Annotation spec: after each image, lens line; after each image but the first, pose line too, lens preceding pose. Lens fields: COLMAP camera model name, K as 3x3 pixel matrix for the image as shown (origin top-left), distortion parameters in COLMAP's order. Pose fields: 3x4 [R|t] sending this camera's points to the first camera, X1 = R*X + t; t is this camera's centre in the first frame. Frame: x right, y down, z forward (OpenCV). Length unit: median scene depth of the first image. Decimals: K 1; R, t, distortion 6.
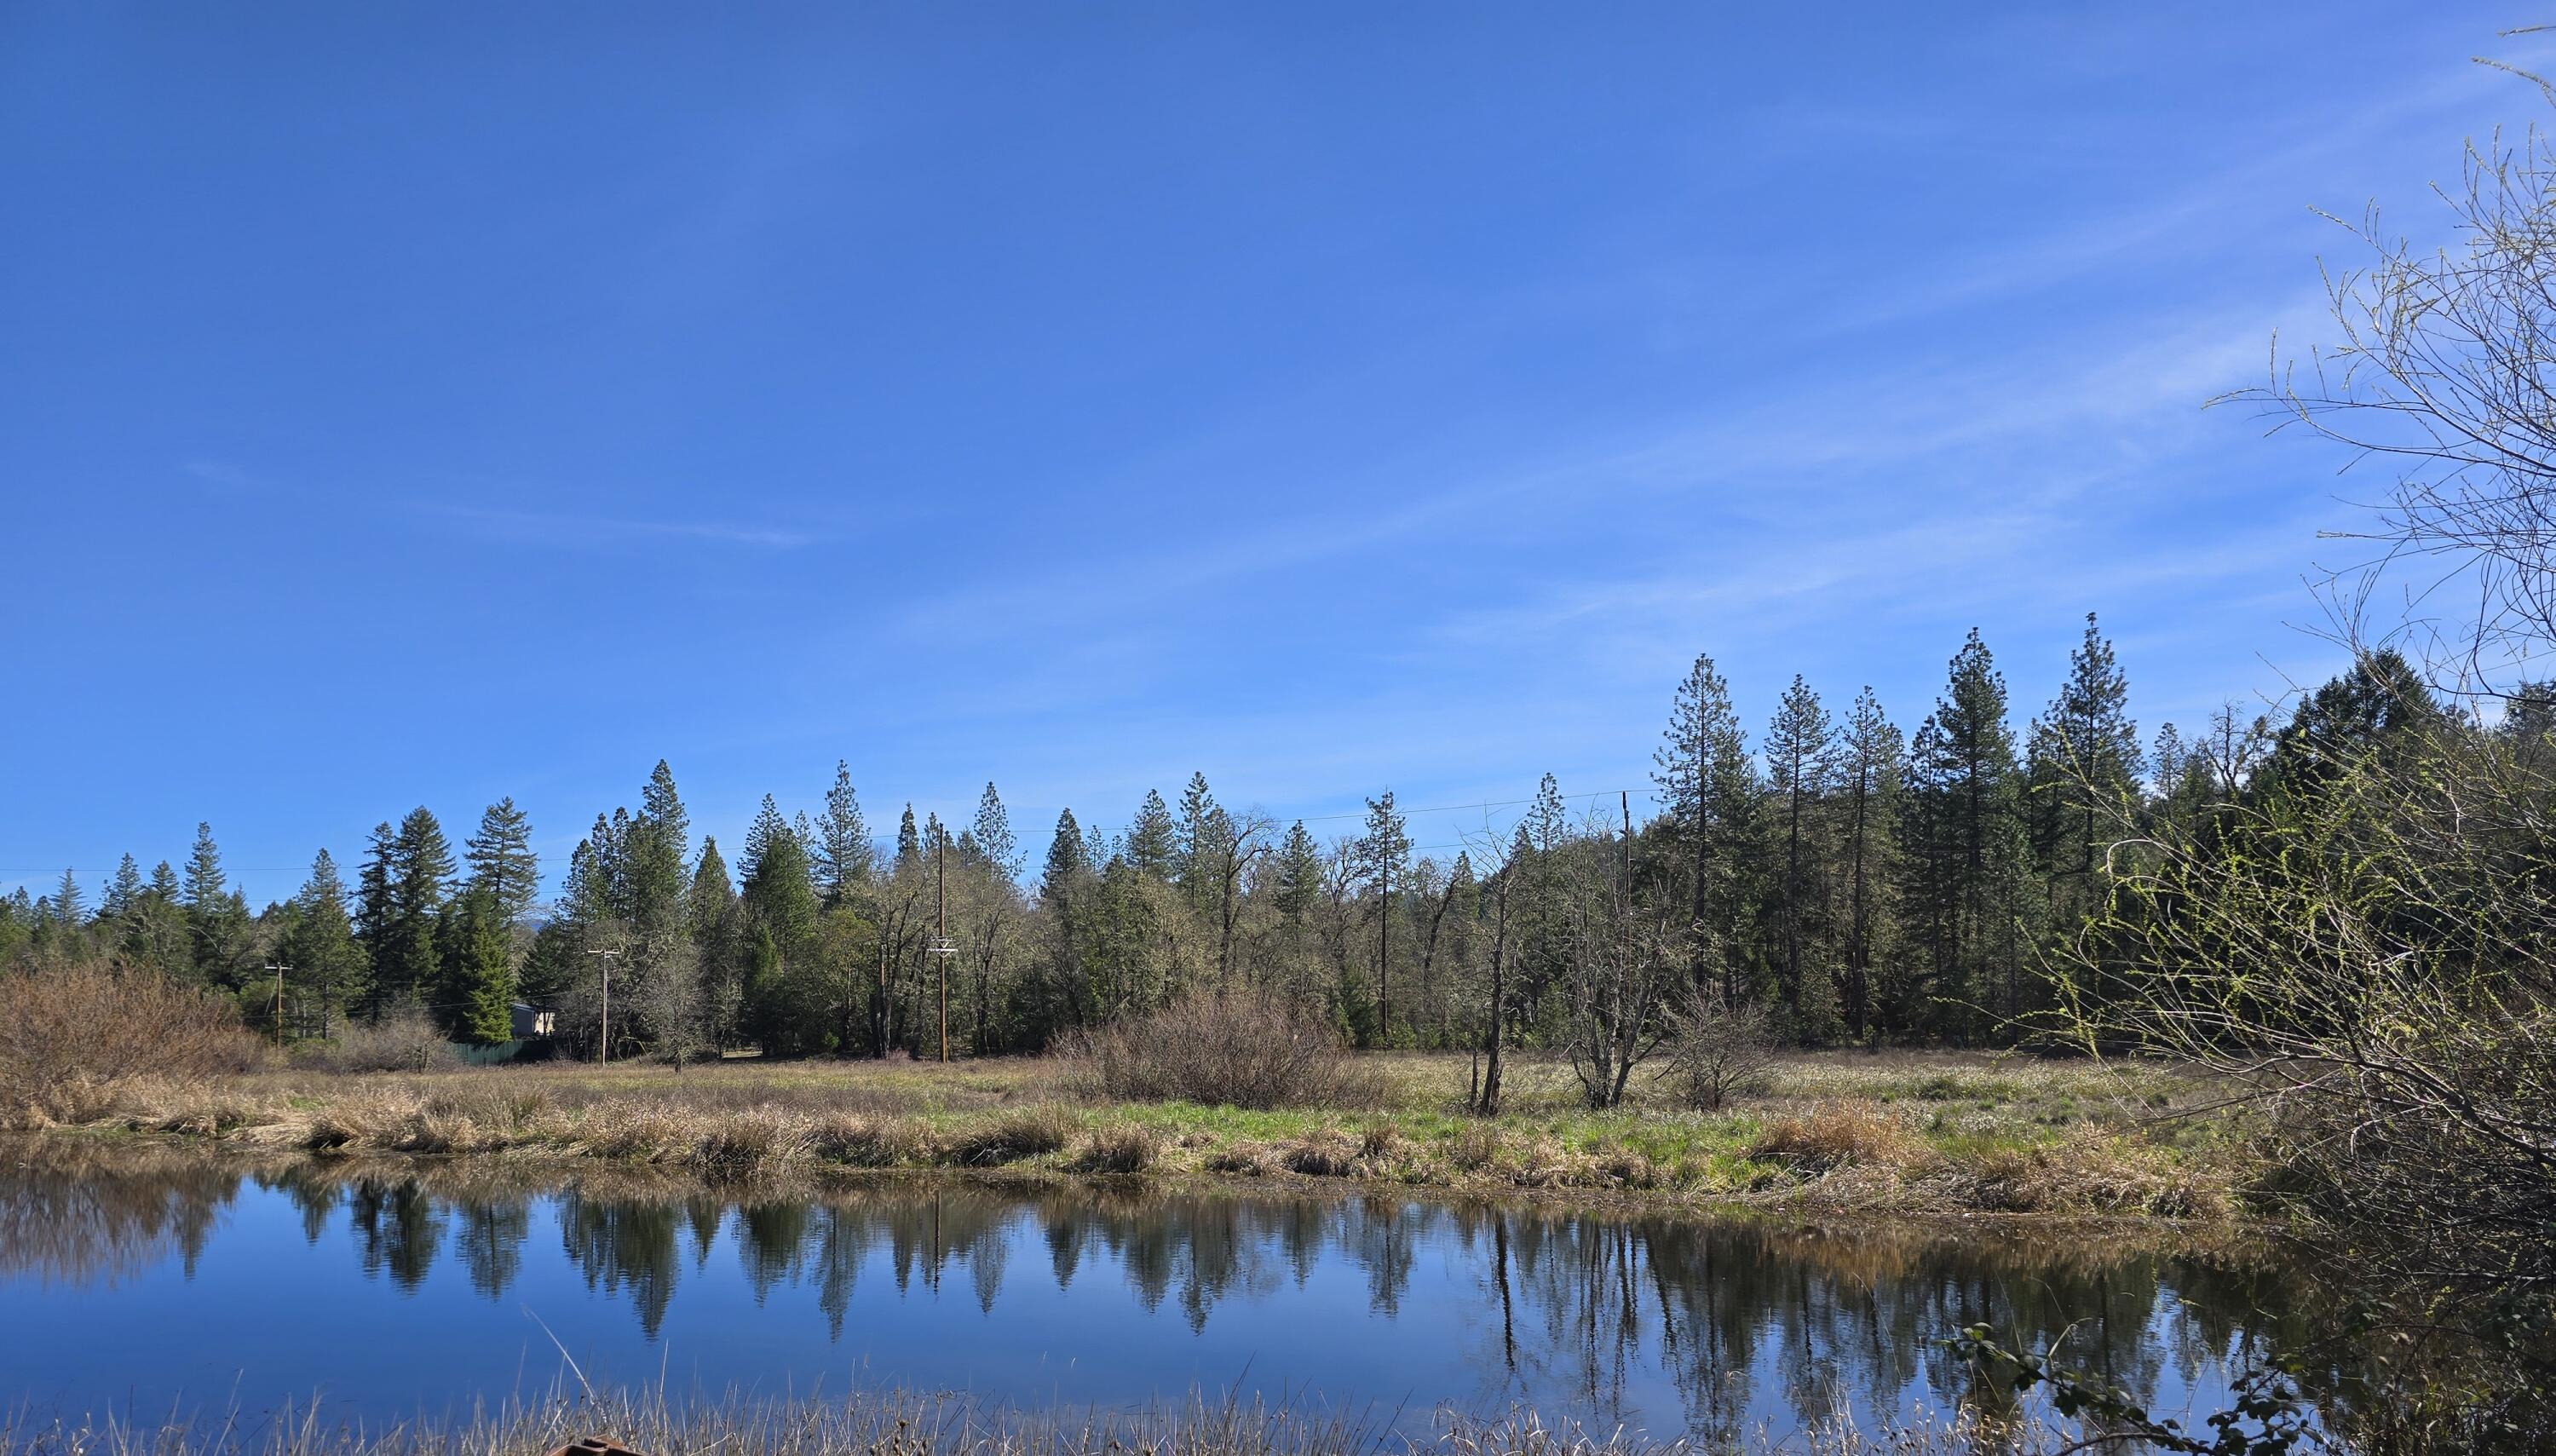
lens RADIAL K [[2004.3, 0, 1279.1], [0, 2004.3, 725.5], [0, 0, 1]] dist [0.070760, -0.027328]
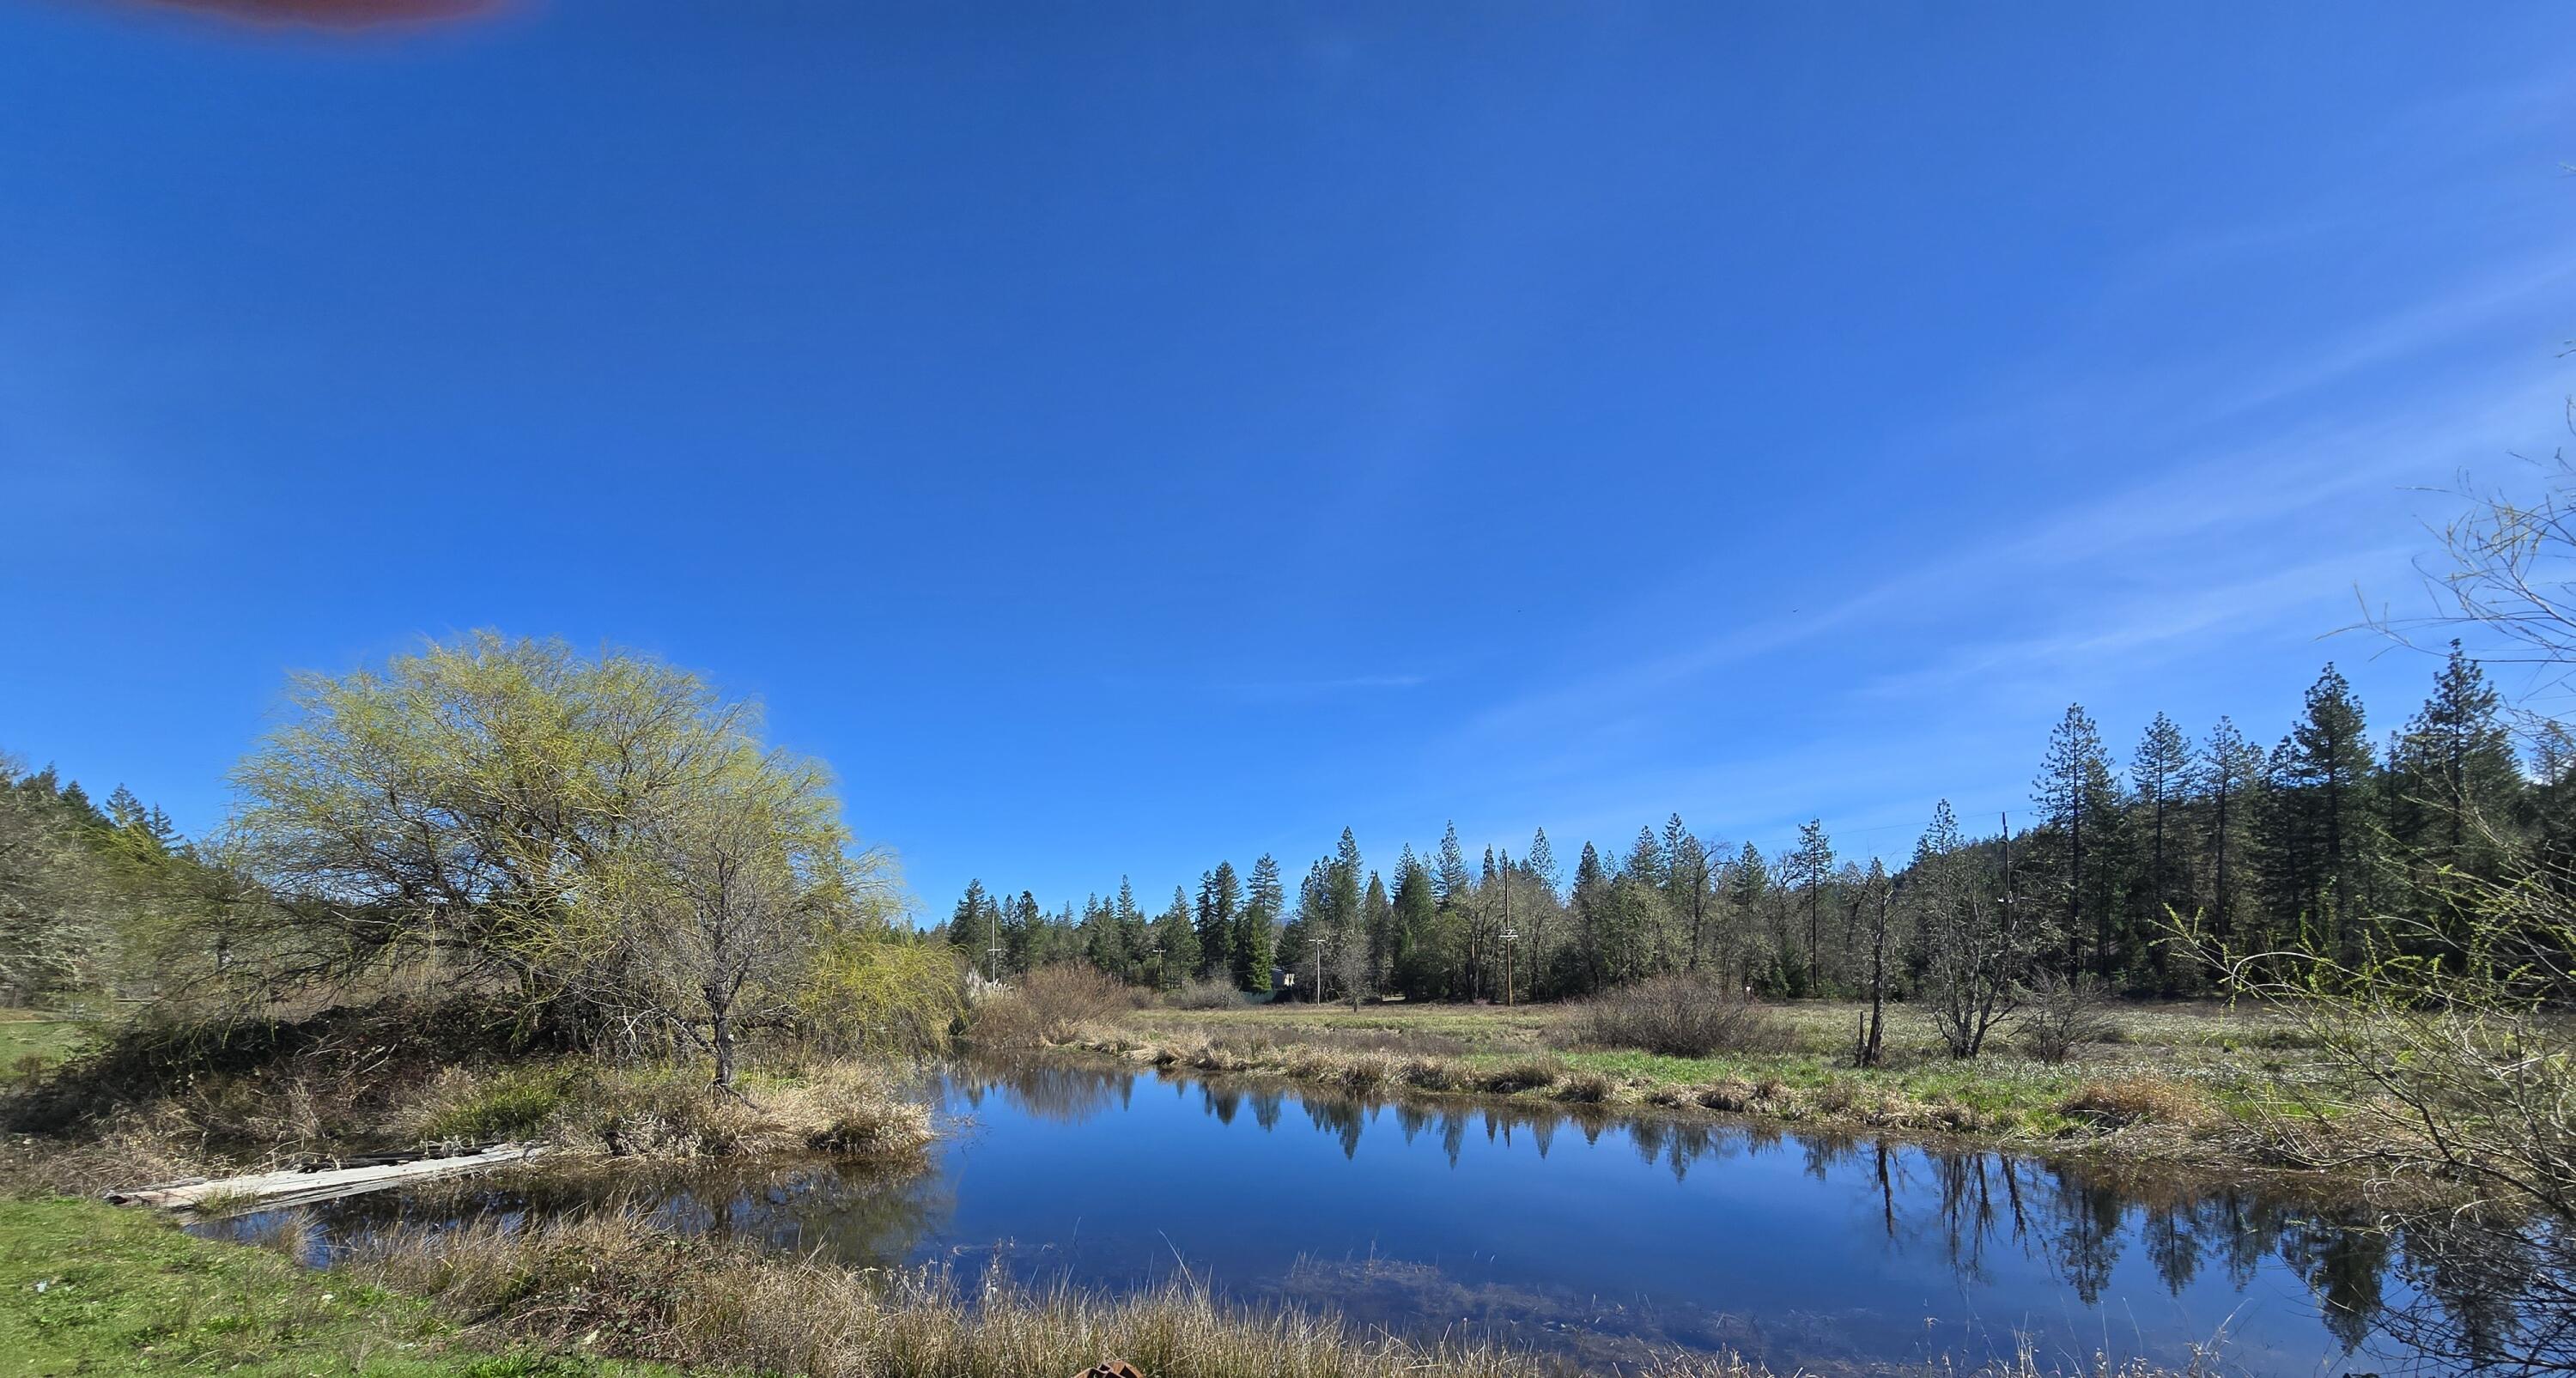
lens RADIAL K [[1255.1, 0, 1289.0], [0, 1255.1, 691.0], [0, 0, 1]] dist [-0.001300, 0.001466]
pose [[0.892570, -0.061424, -0.446707, 0.148109], [0.070653, 0.997493, 0.004014, -0.108646], [0.445340, -0.035144, 0.894672, -0.008186]]
